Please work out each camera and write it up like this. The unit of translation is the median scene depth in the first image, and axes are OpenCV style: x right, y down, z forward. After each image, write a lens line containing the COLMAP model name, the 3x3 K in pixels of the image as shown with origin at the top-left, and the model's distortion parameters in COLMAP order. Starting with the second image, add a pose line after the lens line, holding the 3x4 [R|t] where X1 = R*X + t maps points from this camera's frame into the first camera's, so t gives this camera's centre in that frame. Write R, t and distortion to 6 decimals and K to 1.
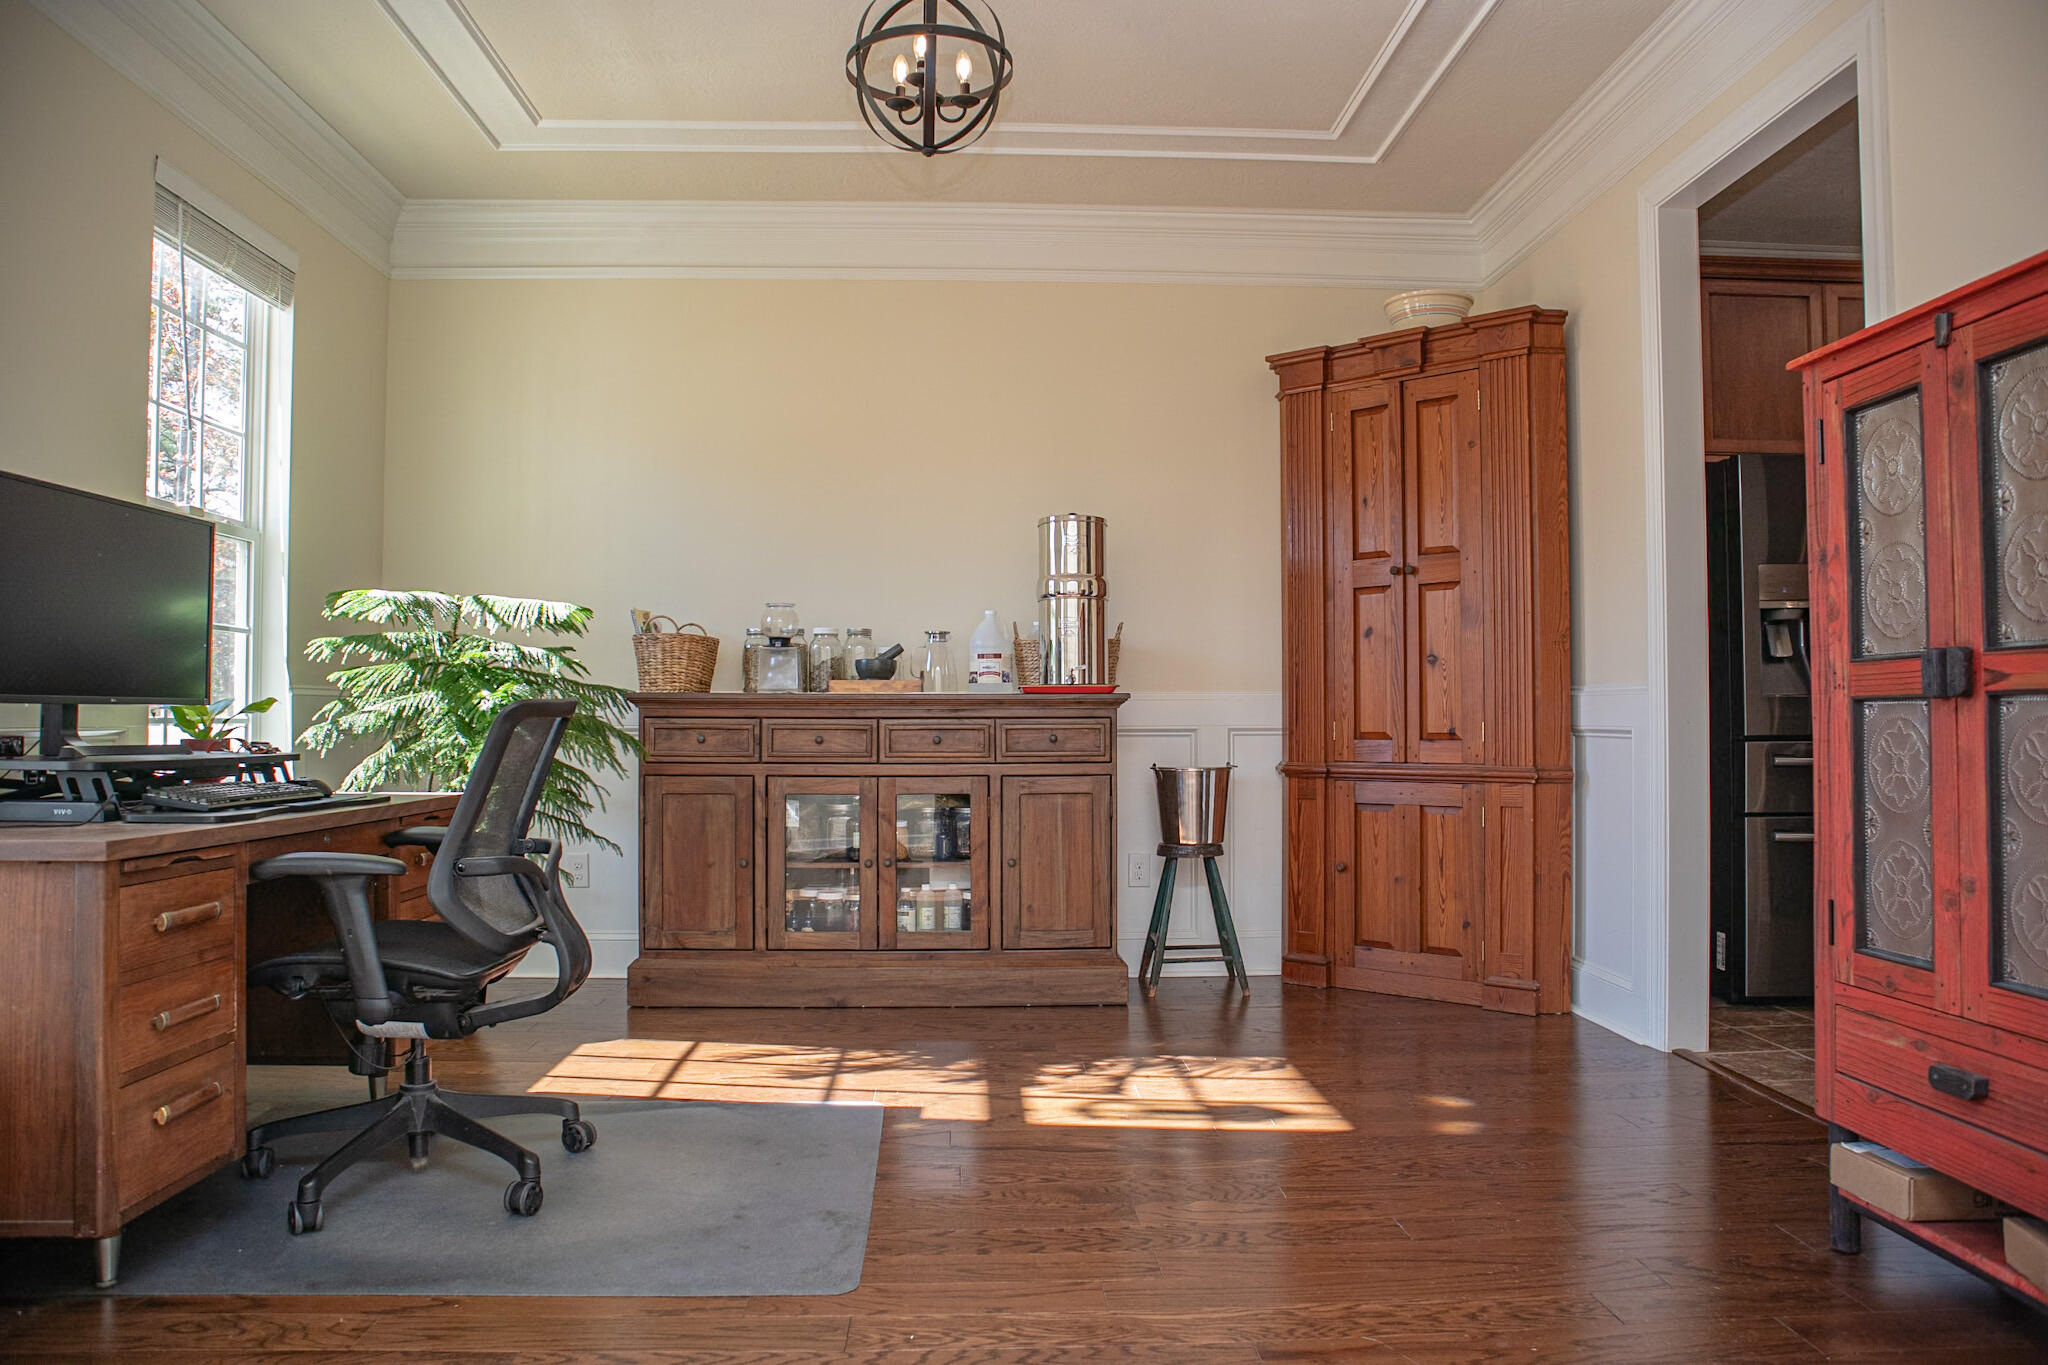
lens RADIAL K [[1420.1, 0, 1015.8], [0, 1420.1, 686.3], [0, 0, 1]] dist [-0.108463, 0.028548]
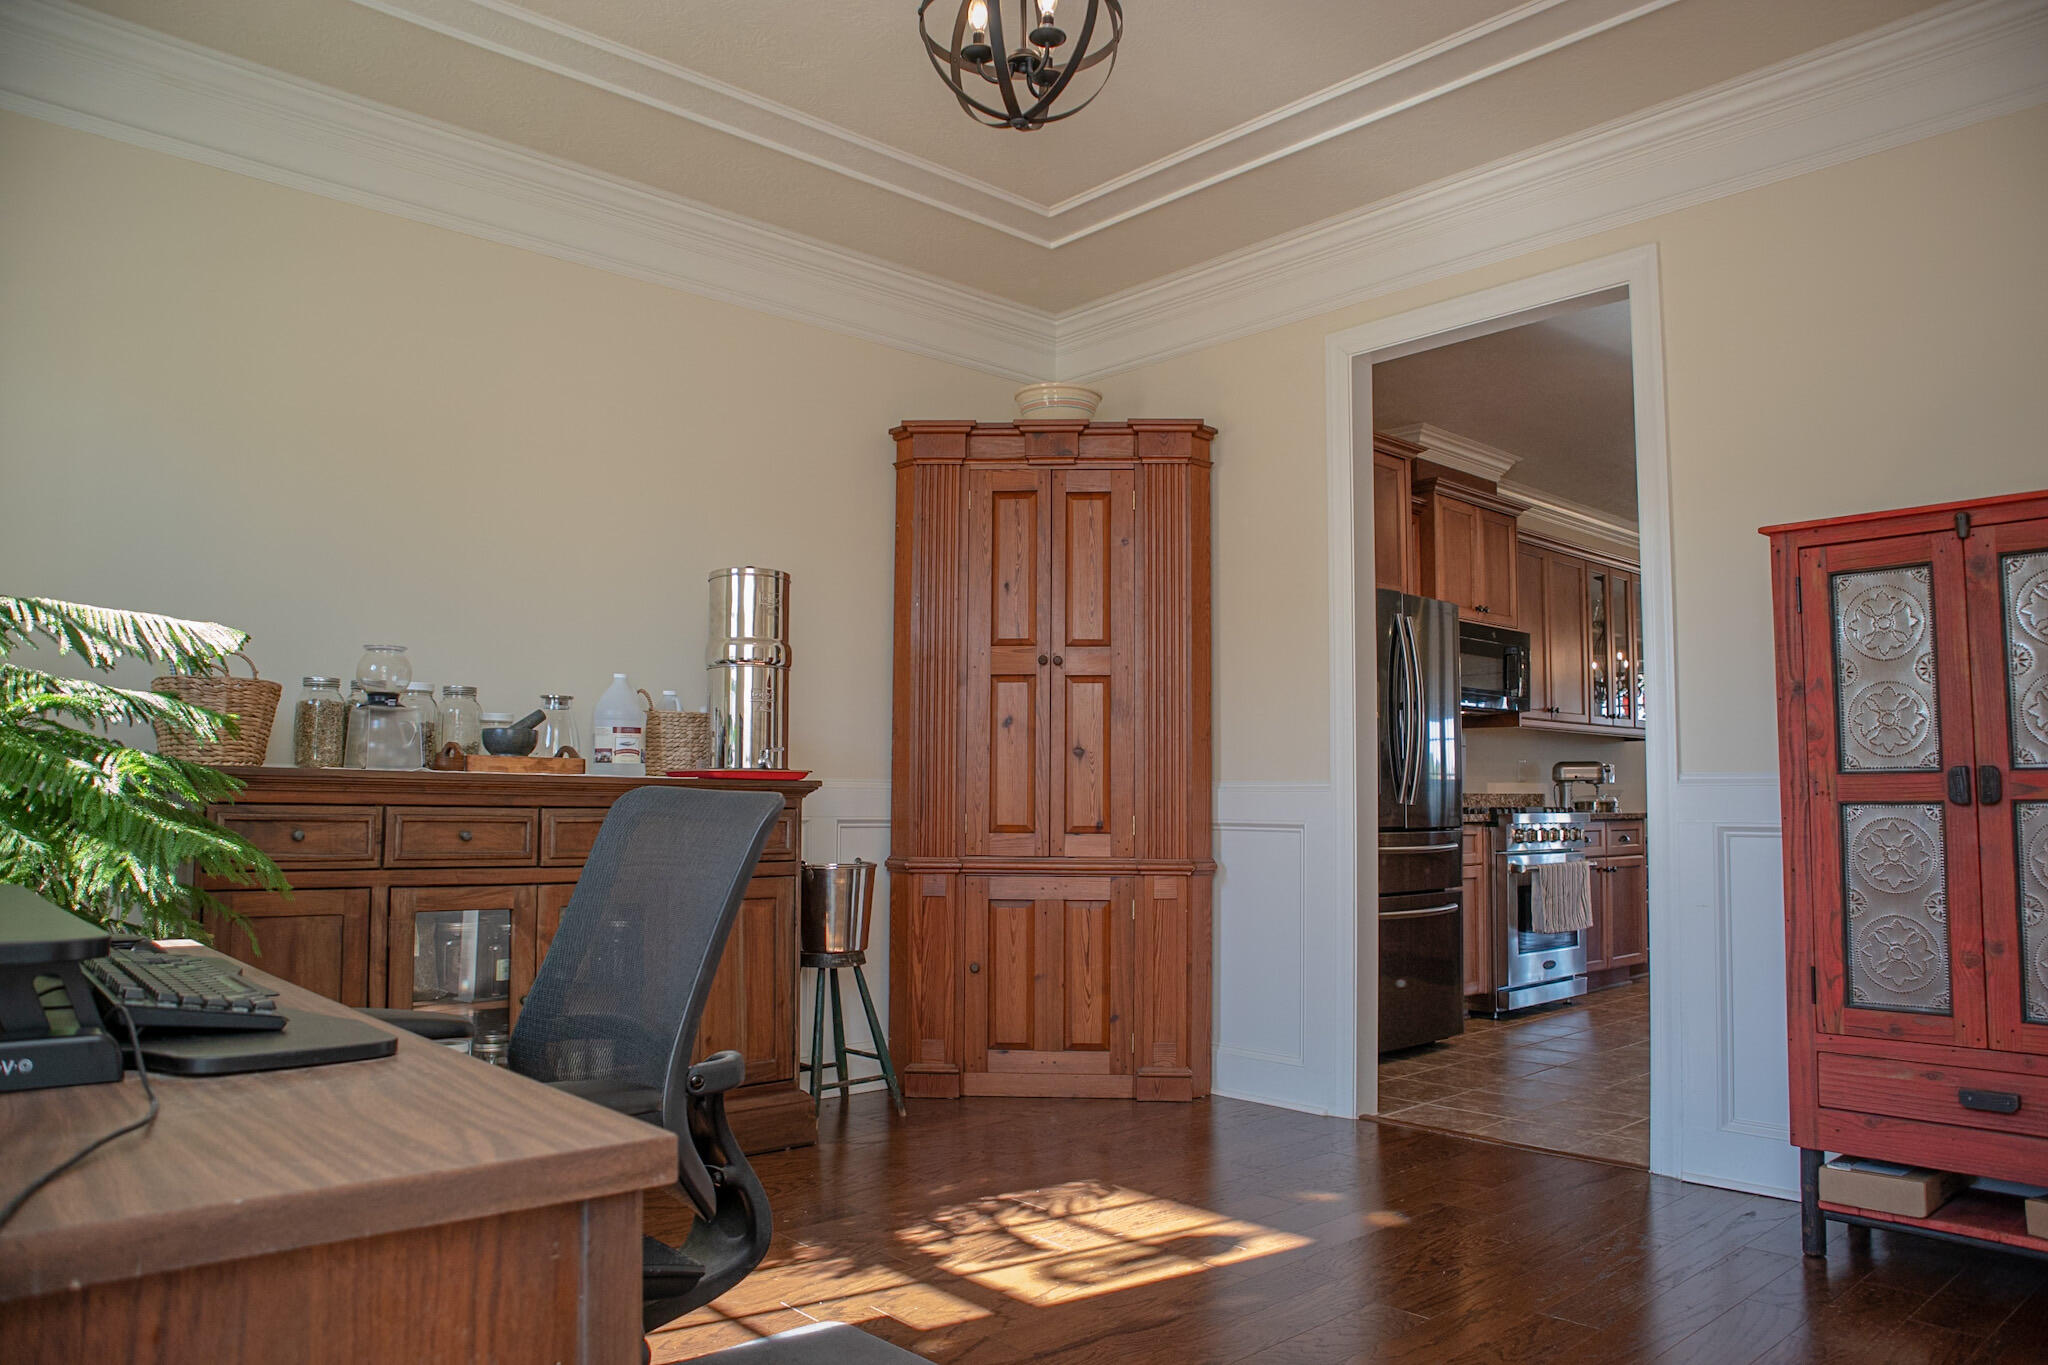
lens RADIAL K [[1420.1, 0, 1009.1], [0, 1420.1, 682.3], [0, 0, 1]] dist [-0.108463, 0.028548]
pose [[0.767817, 0.060437, 0.637813, -0.383983], [-0.023387, 0.997521, -0.066367, -0.000355], [-0.640243, 0.036041, 0.767327, 0.259239]]
